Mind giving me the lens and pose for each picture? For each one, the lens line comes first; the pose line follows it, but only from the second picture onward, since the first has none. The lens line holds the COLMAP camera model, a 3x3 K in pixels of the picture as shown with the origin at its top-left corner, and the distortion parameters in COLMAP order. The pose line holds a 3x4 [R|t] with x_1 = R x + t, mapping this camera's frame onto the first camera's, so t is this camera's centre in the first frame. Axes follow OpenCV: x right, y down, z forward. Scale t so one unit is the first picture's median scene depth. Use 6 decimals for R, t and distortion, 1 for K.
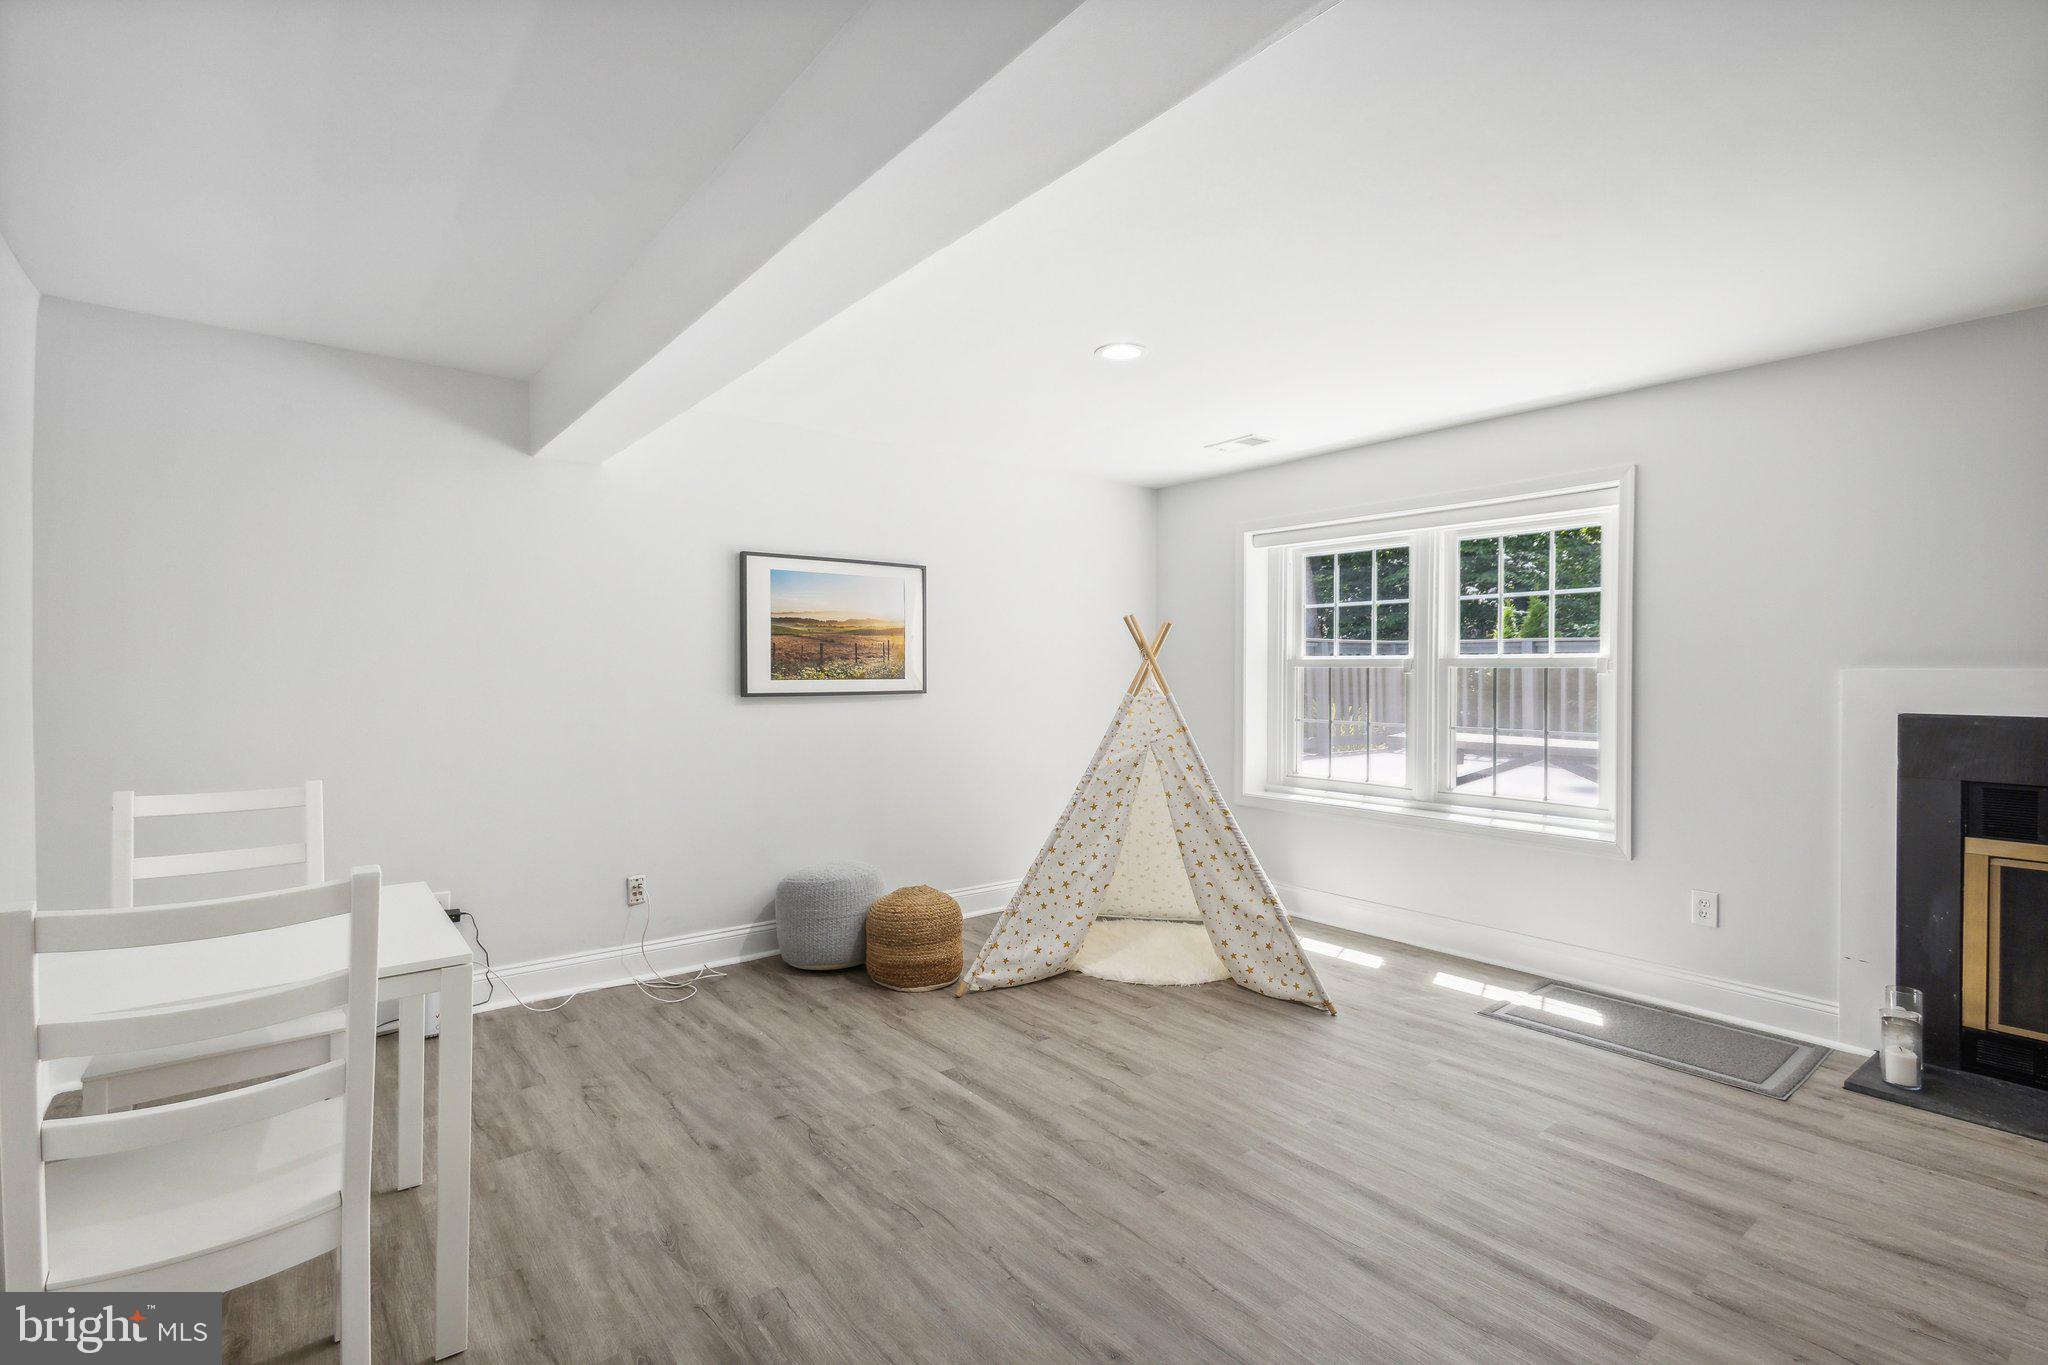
lens RADIAL K [[947.7, 0, 1035.9], [0, 947.7, 677.8], [0, 0, 1]] dist [0.010511, 0.000205]
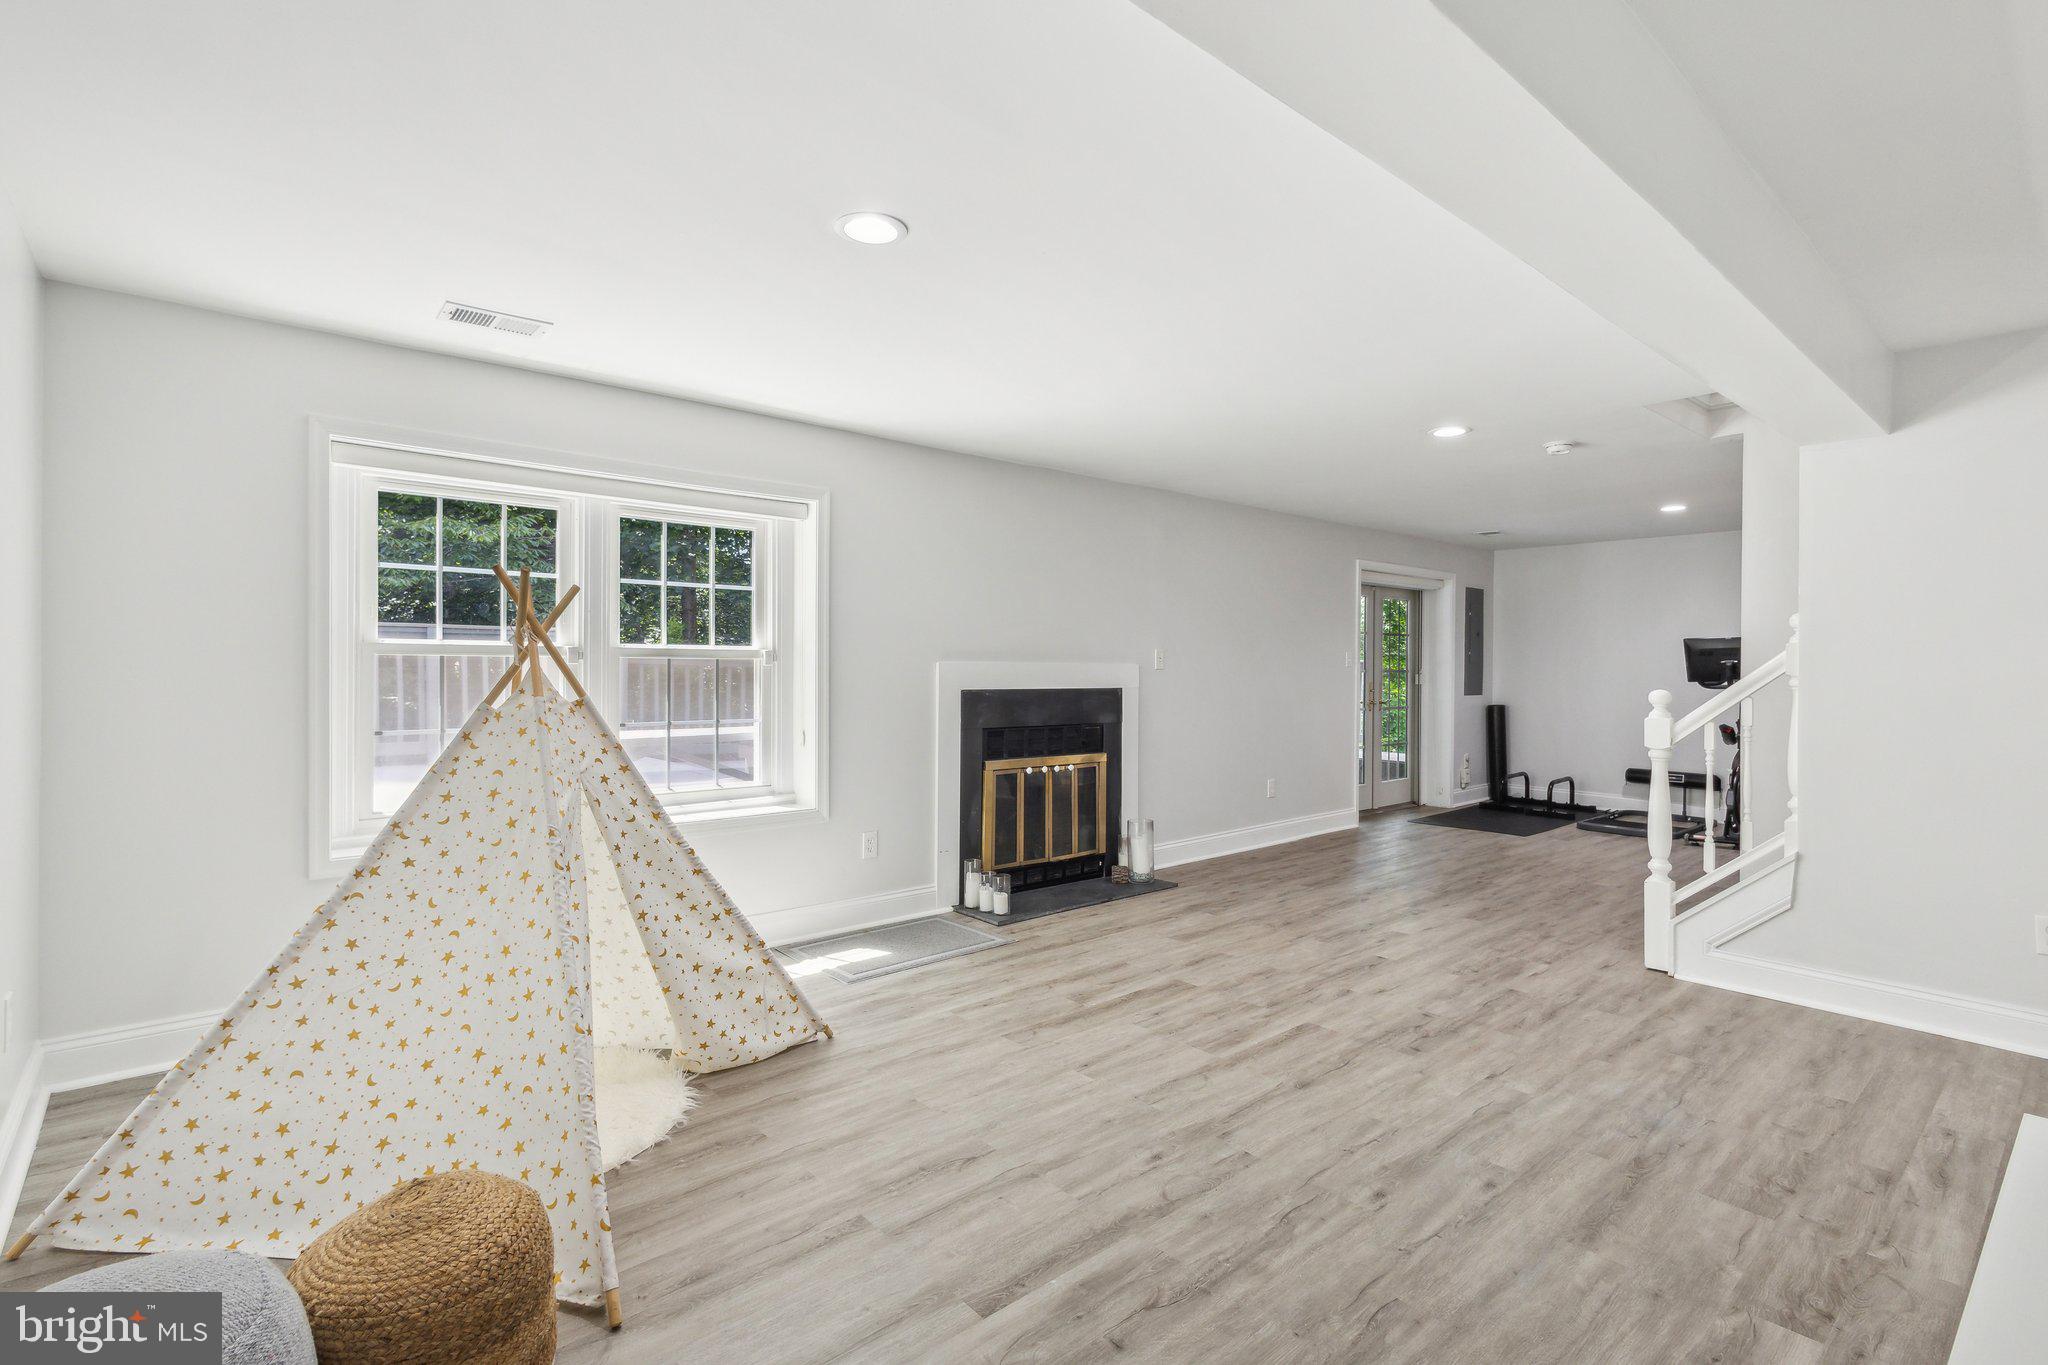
lens RADIAL K [[947.7, 0, 1008.1], [0, 947.7, 664.2], [0, 0, 1]] dist [0.010511, 0.000205]
pose [[-0.025643, -0.000586, 0.999671, -0.535960], [0.001657, 0.999998, 0.000629, -0.005698], [-0.999670, 0.001672, -0.025642, 0.747641]]
